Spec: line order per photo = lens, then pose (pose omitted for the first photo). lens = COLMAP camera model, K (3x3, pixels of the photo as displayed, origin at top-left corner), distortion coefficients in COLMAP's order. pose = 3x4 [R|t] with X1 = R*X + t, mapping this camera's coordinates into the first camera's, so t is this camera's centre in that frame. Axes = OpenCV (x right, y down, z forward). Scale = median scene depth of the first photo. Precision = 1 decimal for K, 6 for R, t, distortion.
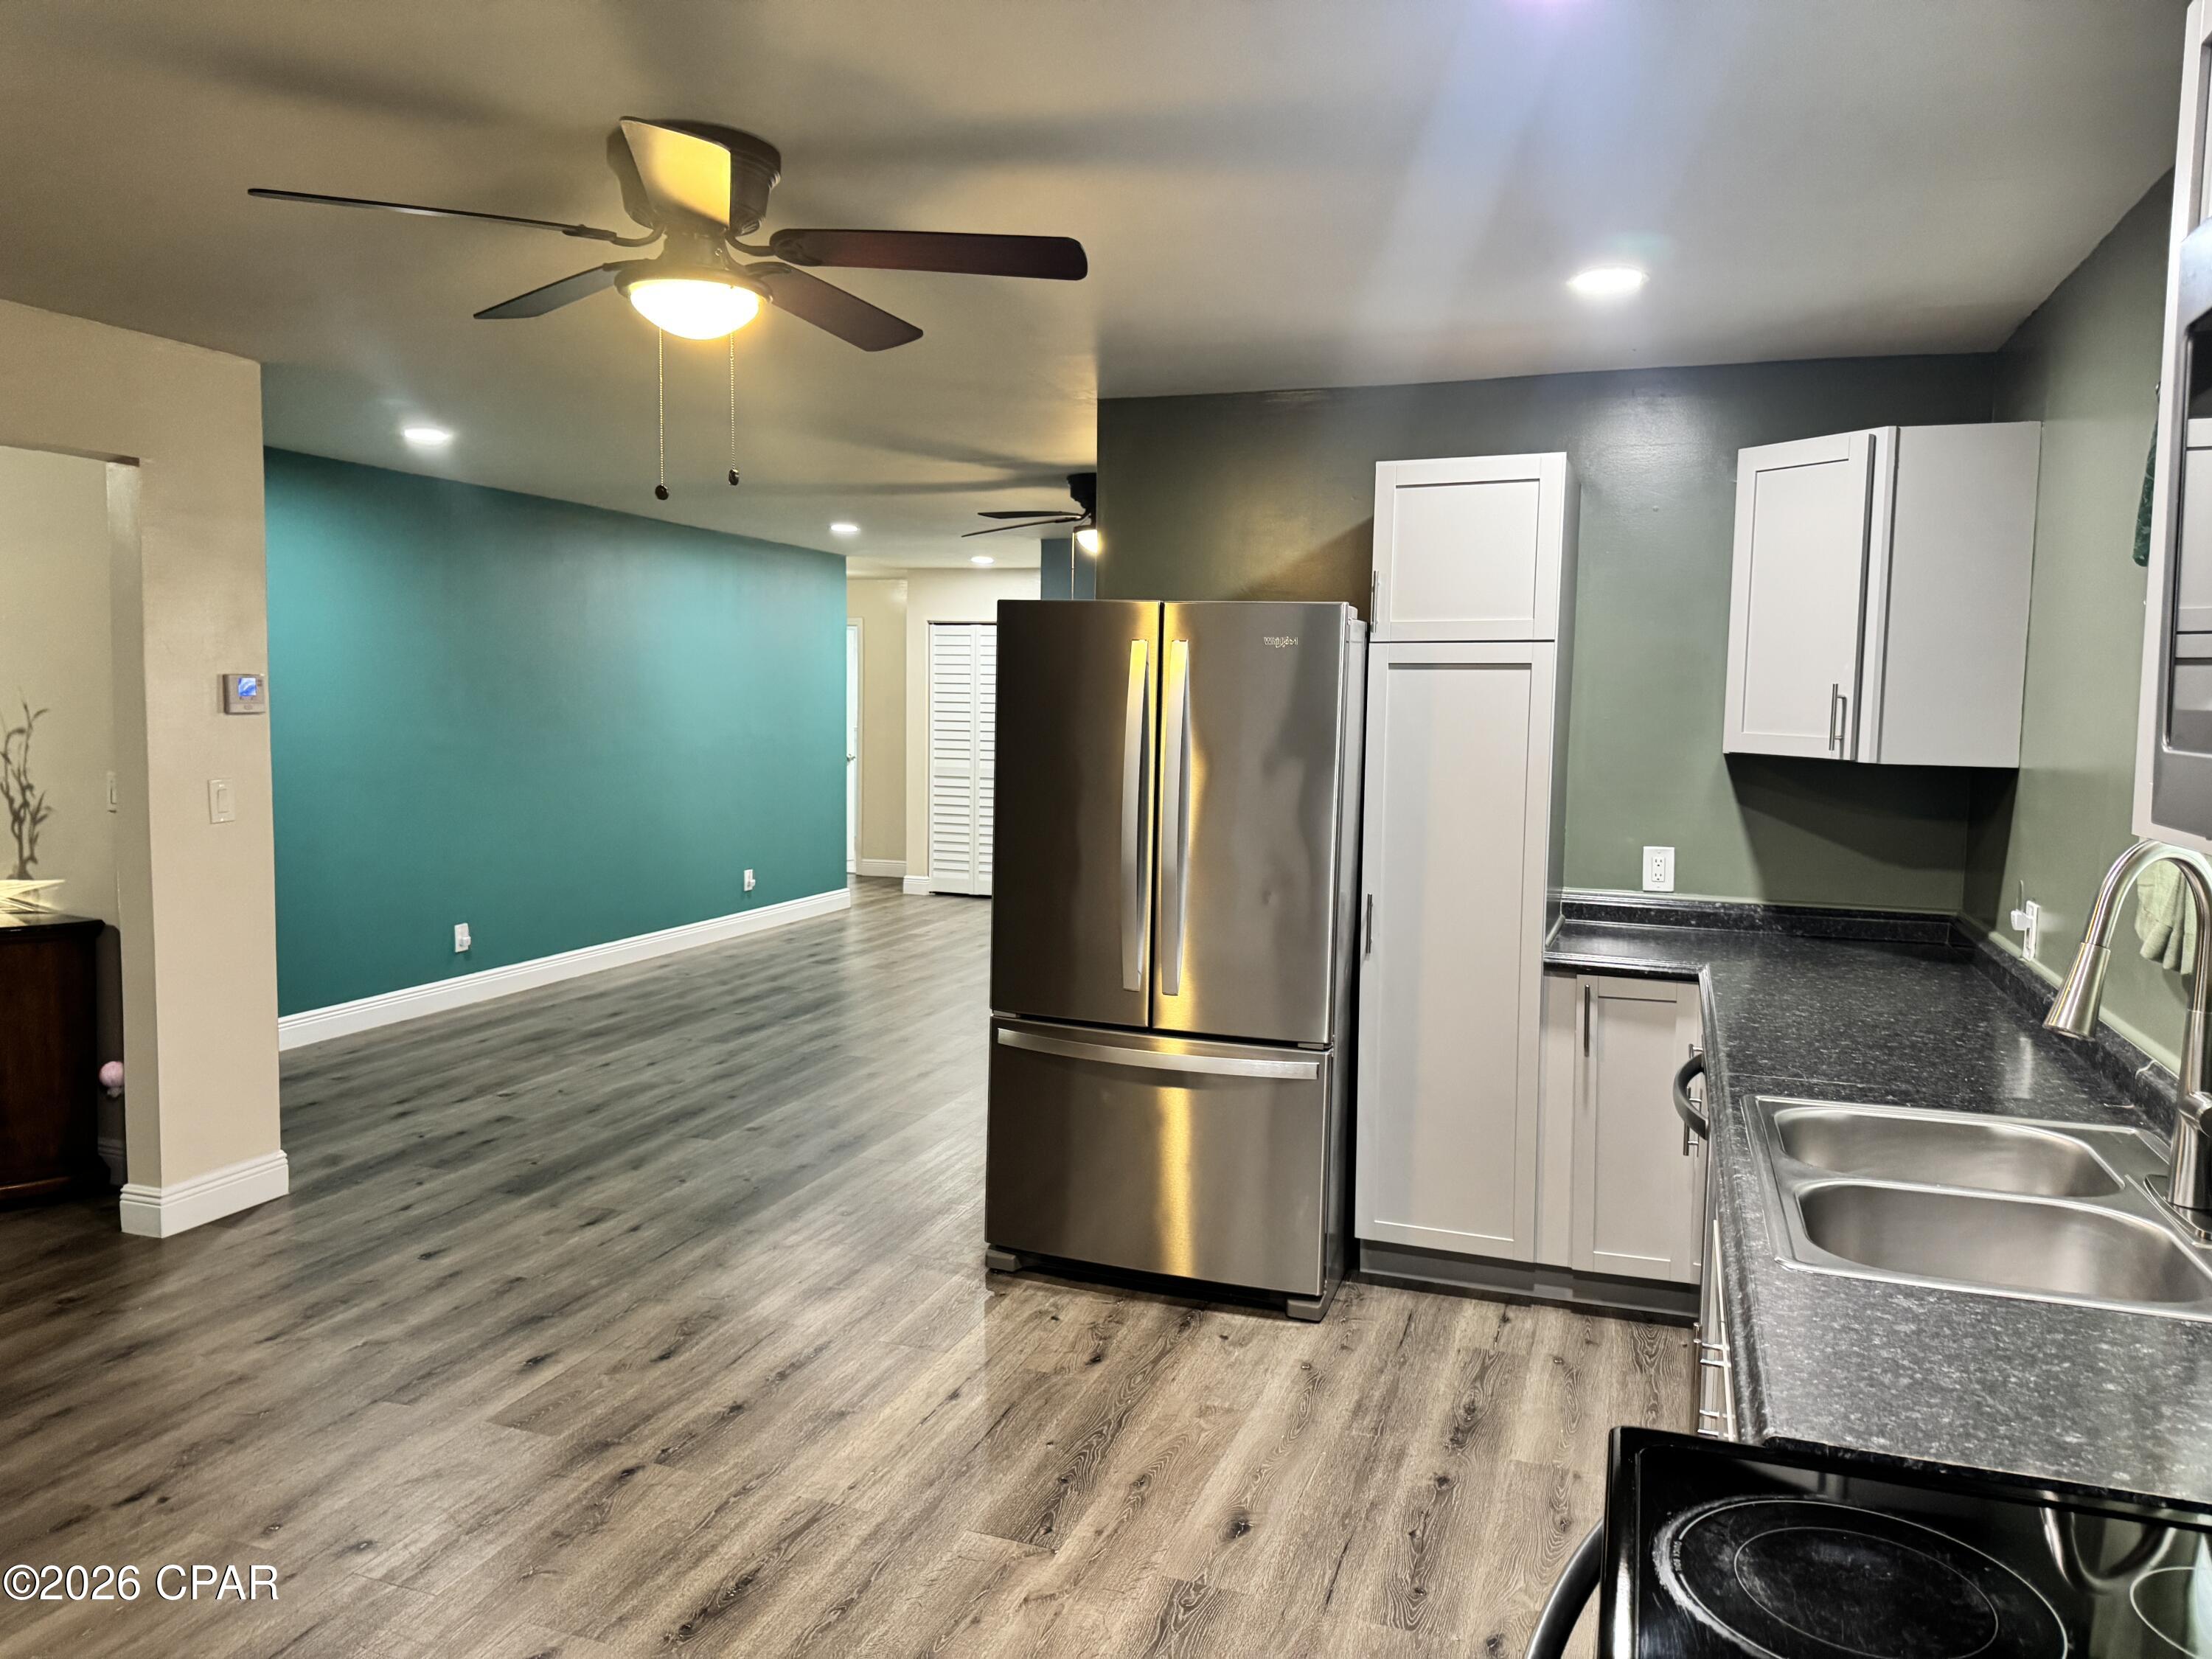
lens RADIAL K [[1583.2, 0, 1106.0], [0, 1583.2, 829.5], [0, 0, 1]] dist [0.000797, -0.002748]
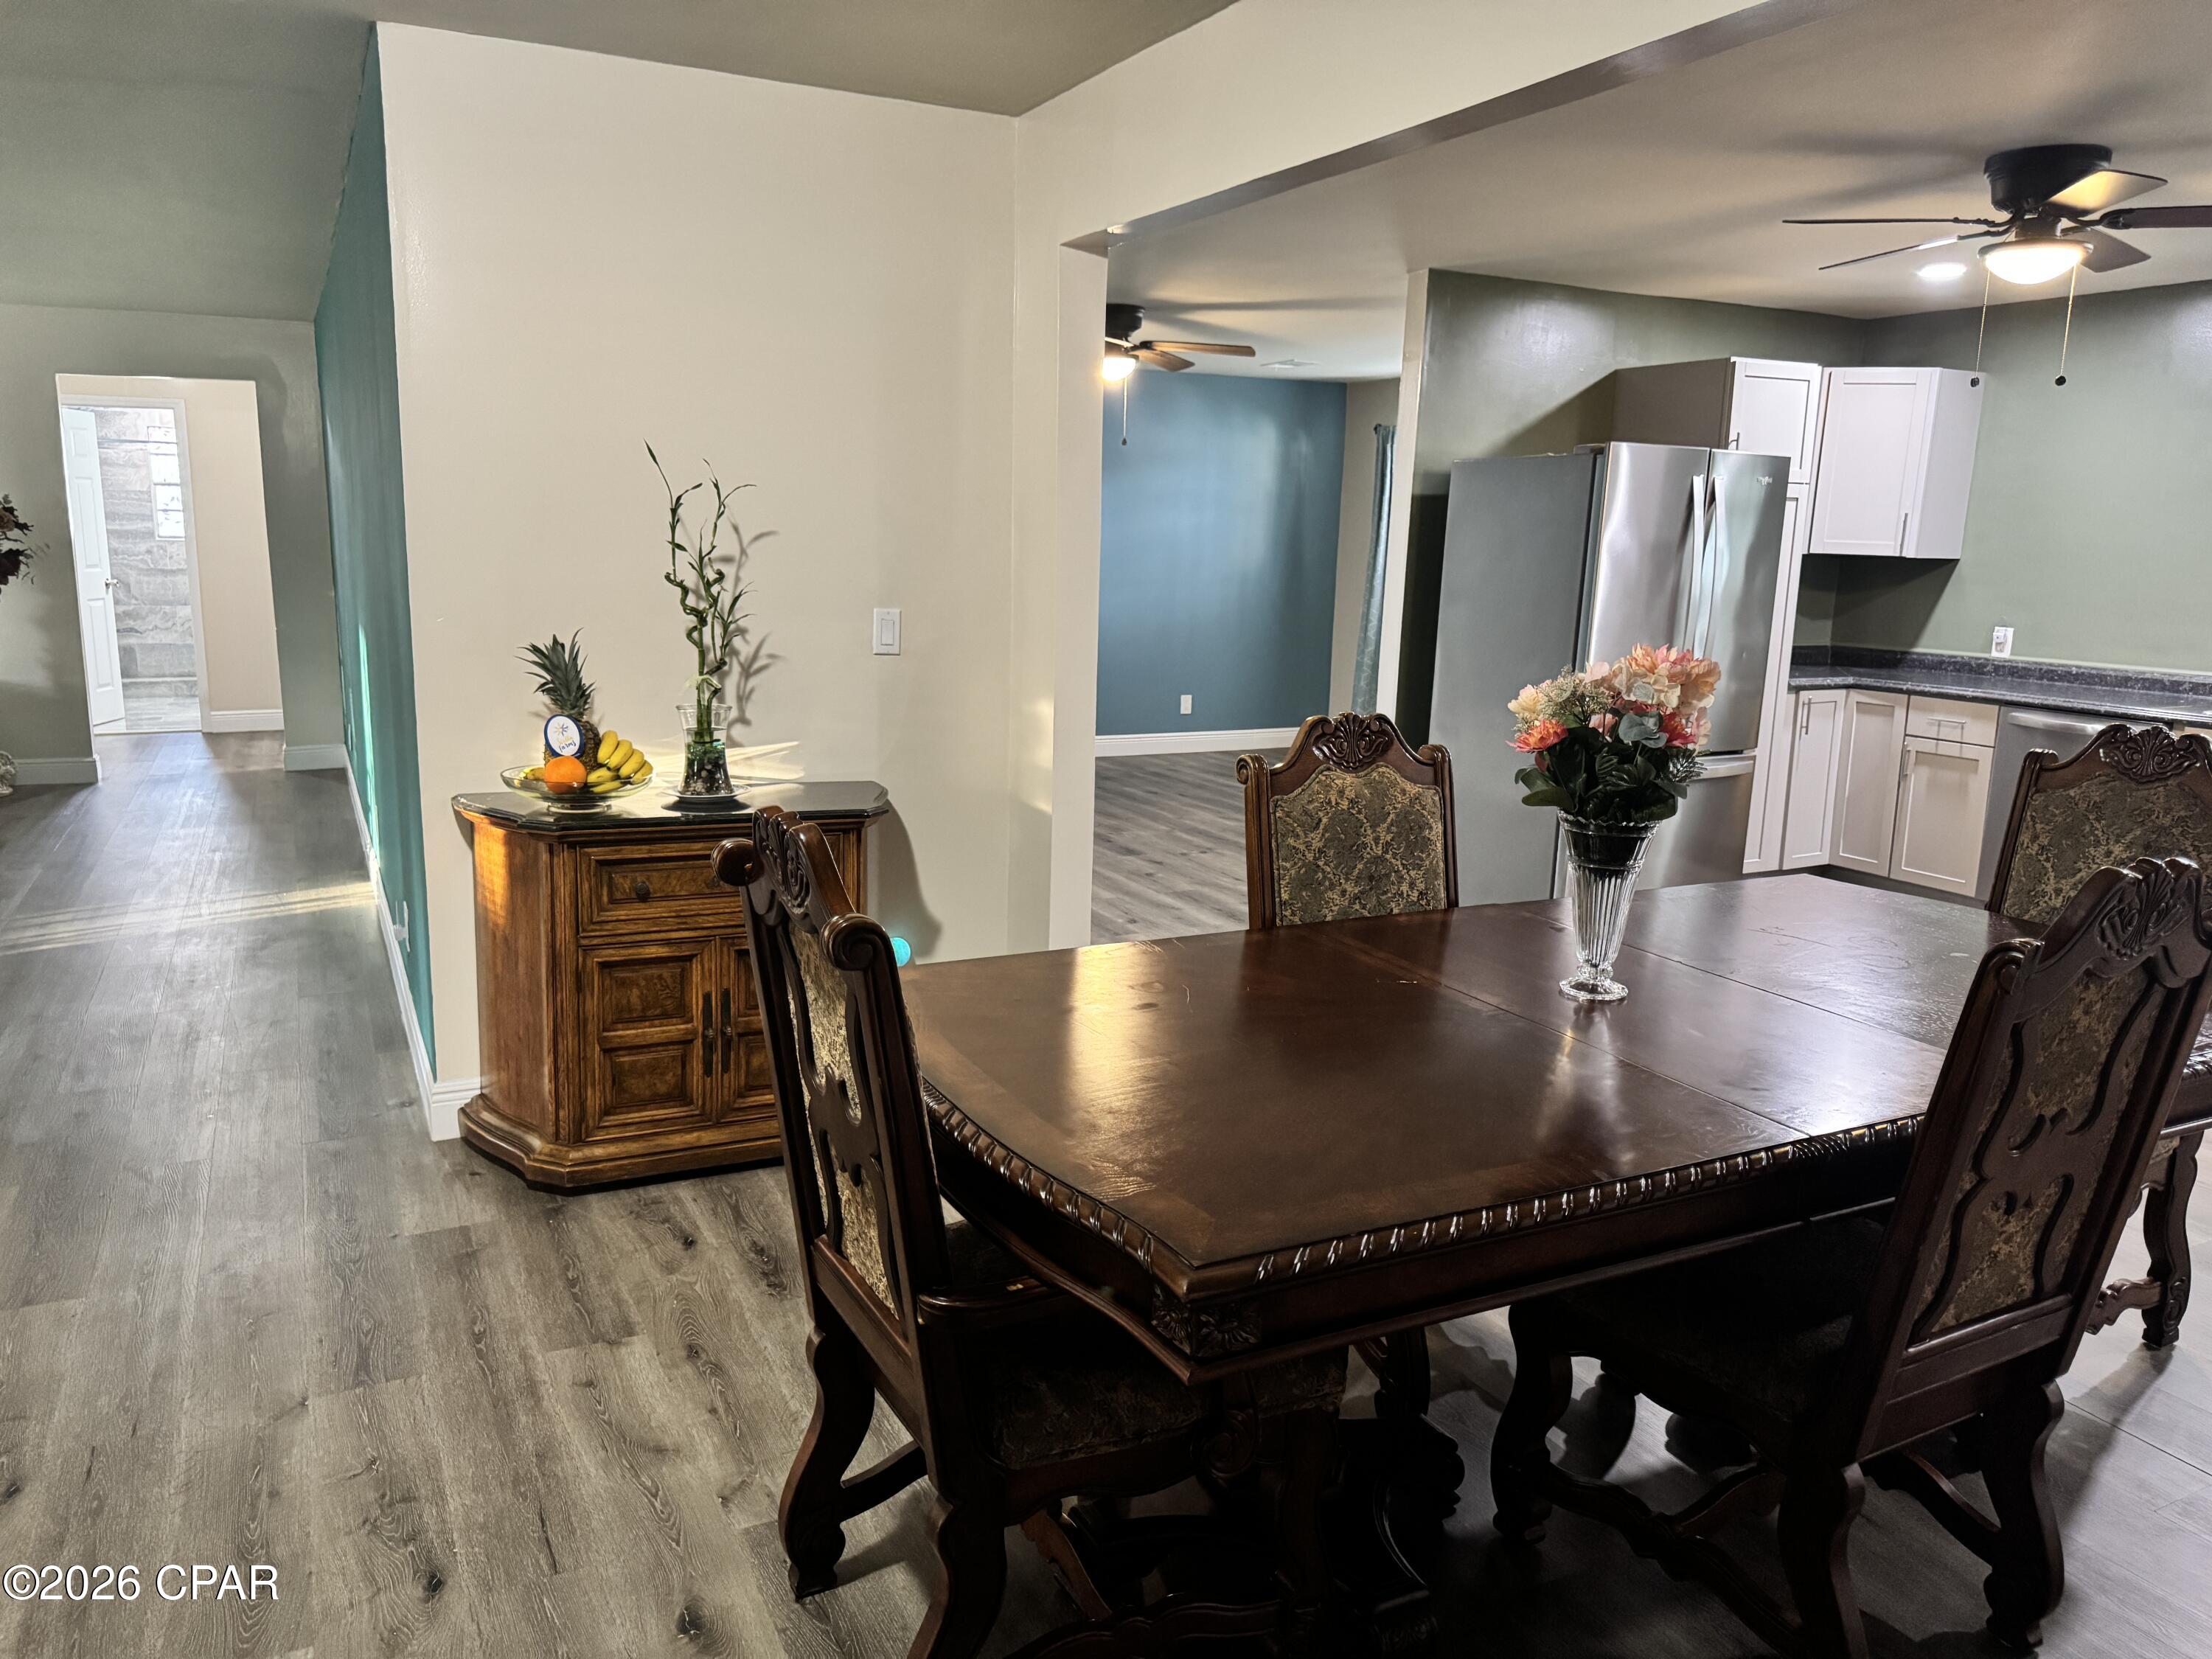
lens RADIAL K [[1573.2, 0, 1094.9], [0, 1573.2, 836.2], [0, 0, 1]] dist [0.083573, -0.114205]
pose [[0.686747, -0.141488, 0.712993, -1.478235], [0.052908, 0.988001, 0.145101, -0.040199], [-0.724968, -0.061925, 0.685993, 0.401609]]
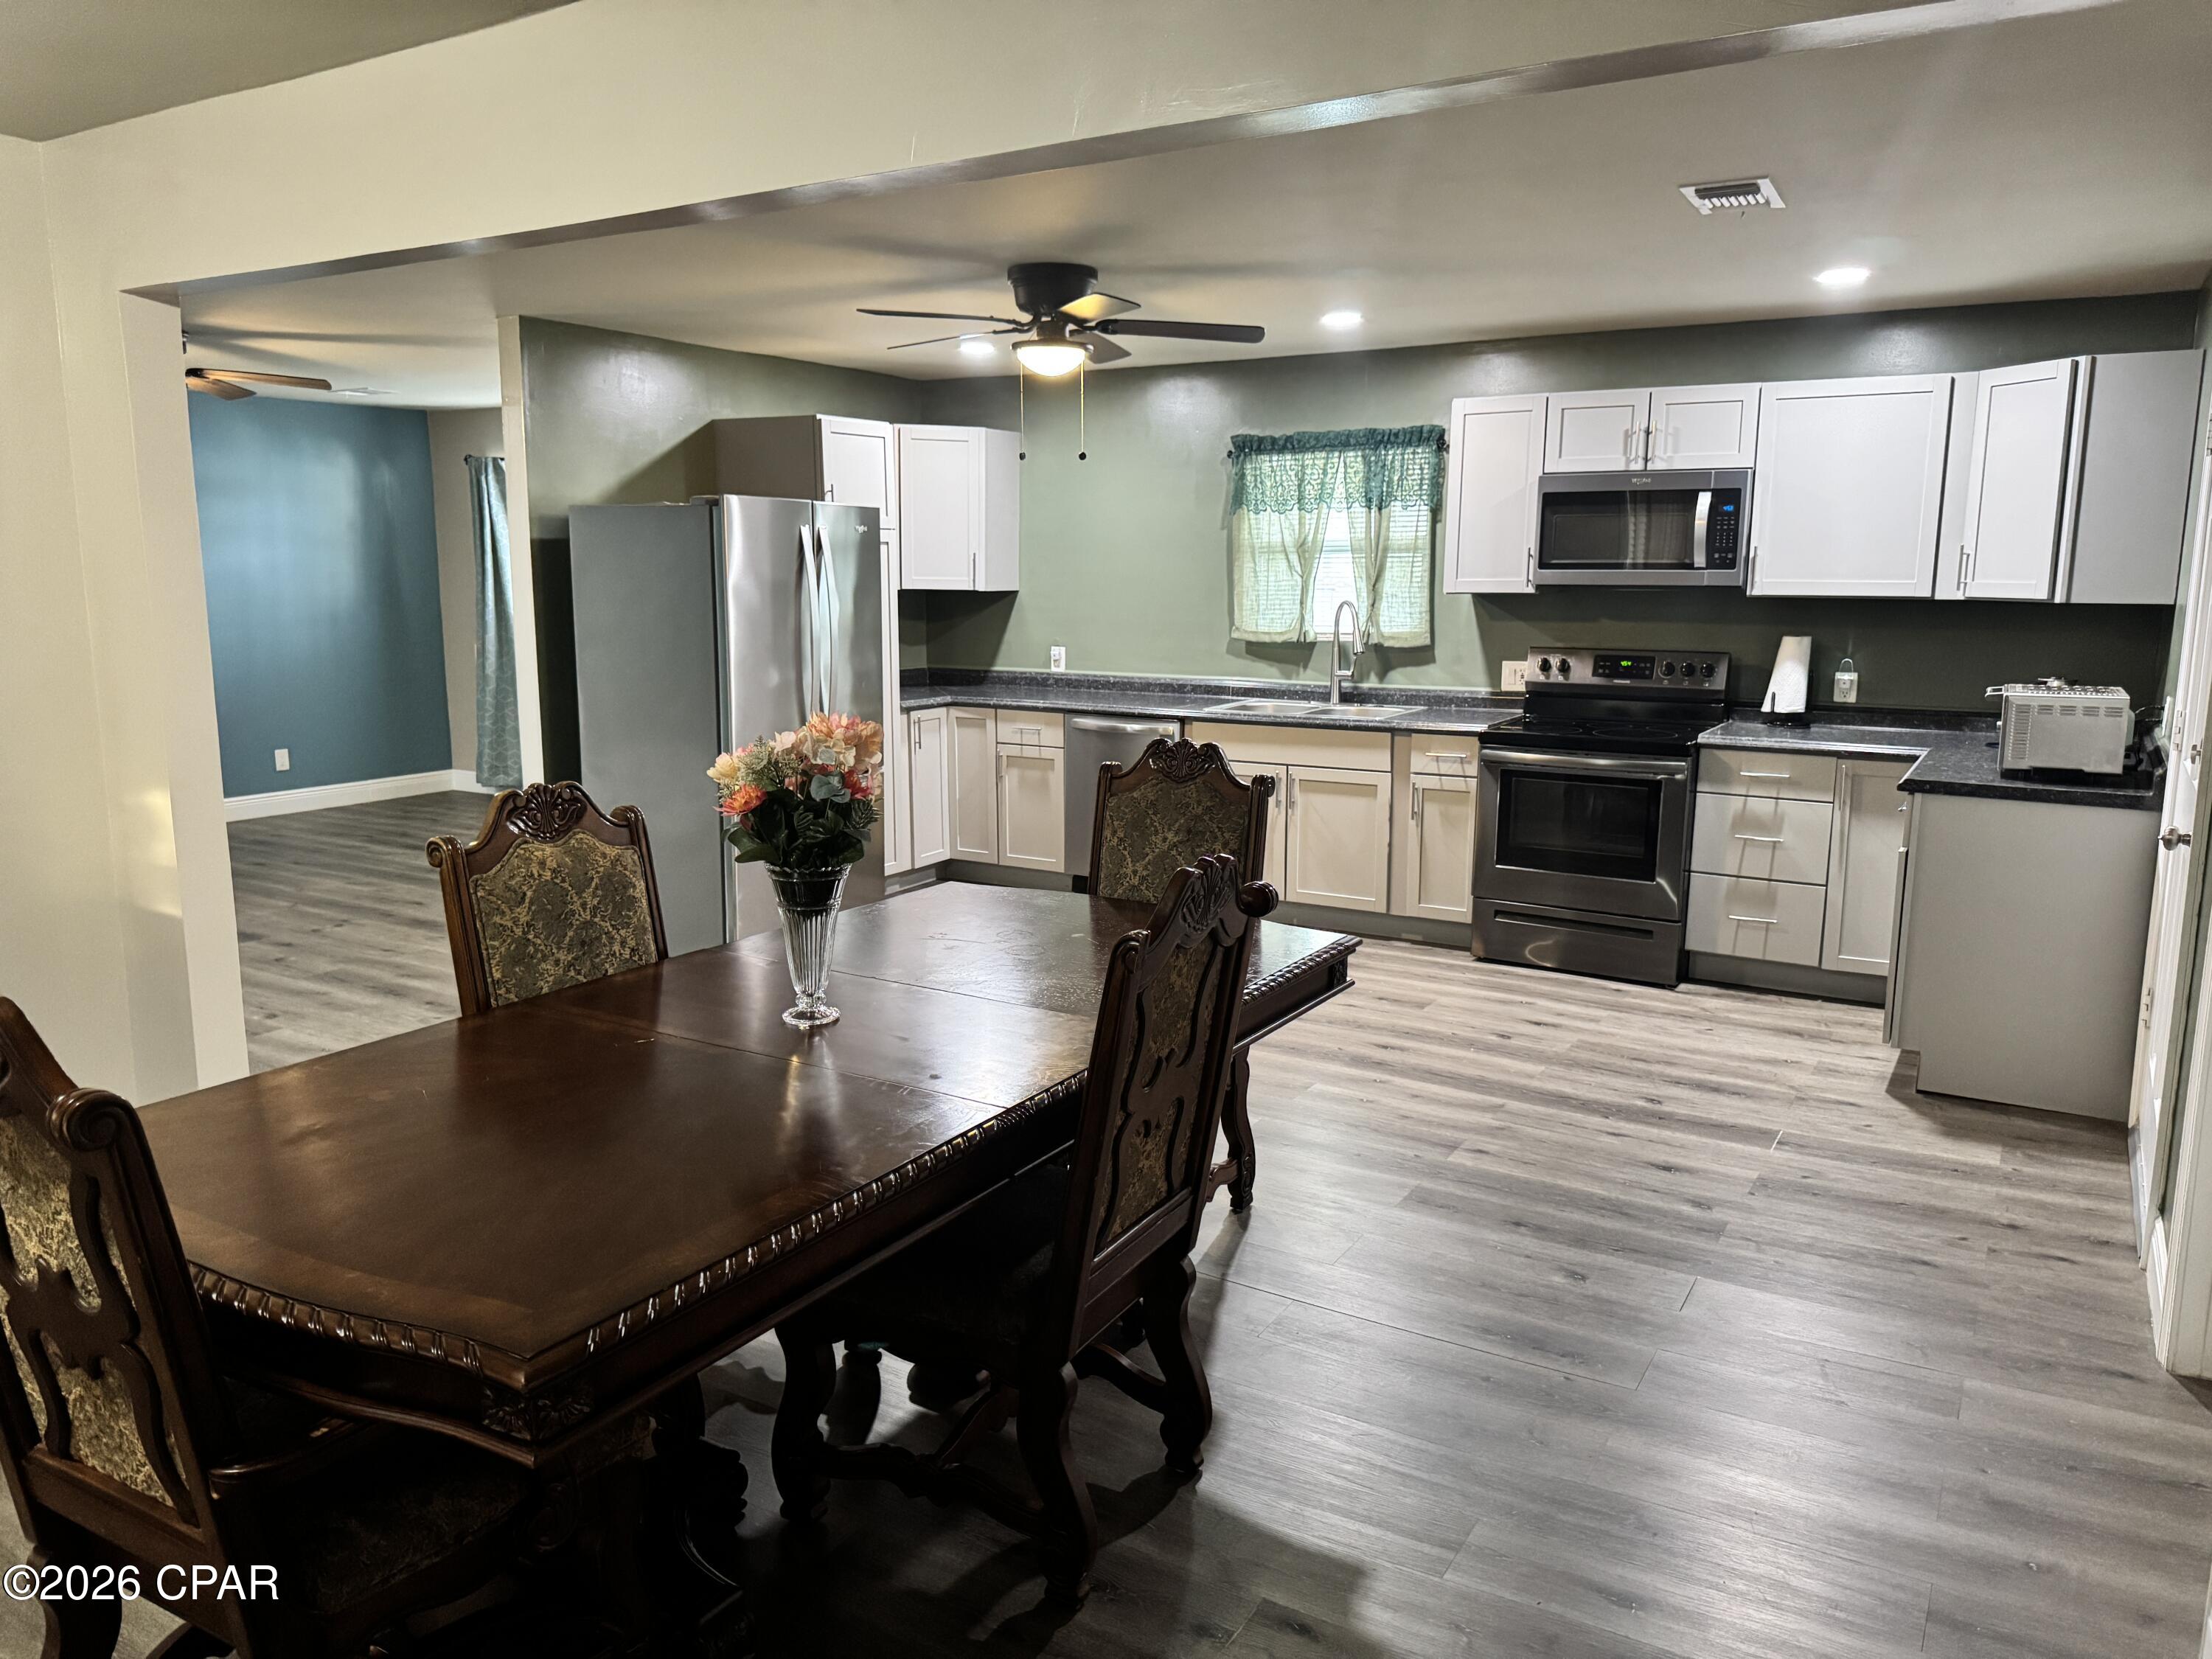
lens RADIAL K [[1568.6, 0, 1102.5], [0, 1568.6, 837.1], [0, 0, 1]] dist [0.083848, -0.101239]
pose [[0.202026, -0.189010, 0.960968, -1.543006], [0.086967, 0.980787, 0.174625, -0.070888], [-0.975511, 0.048294, 0.214582, 0.403622]]
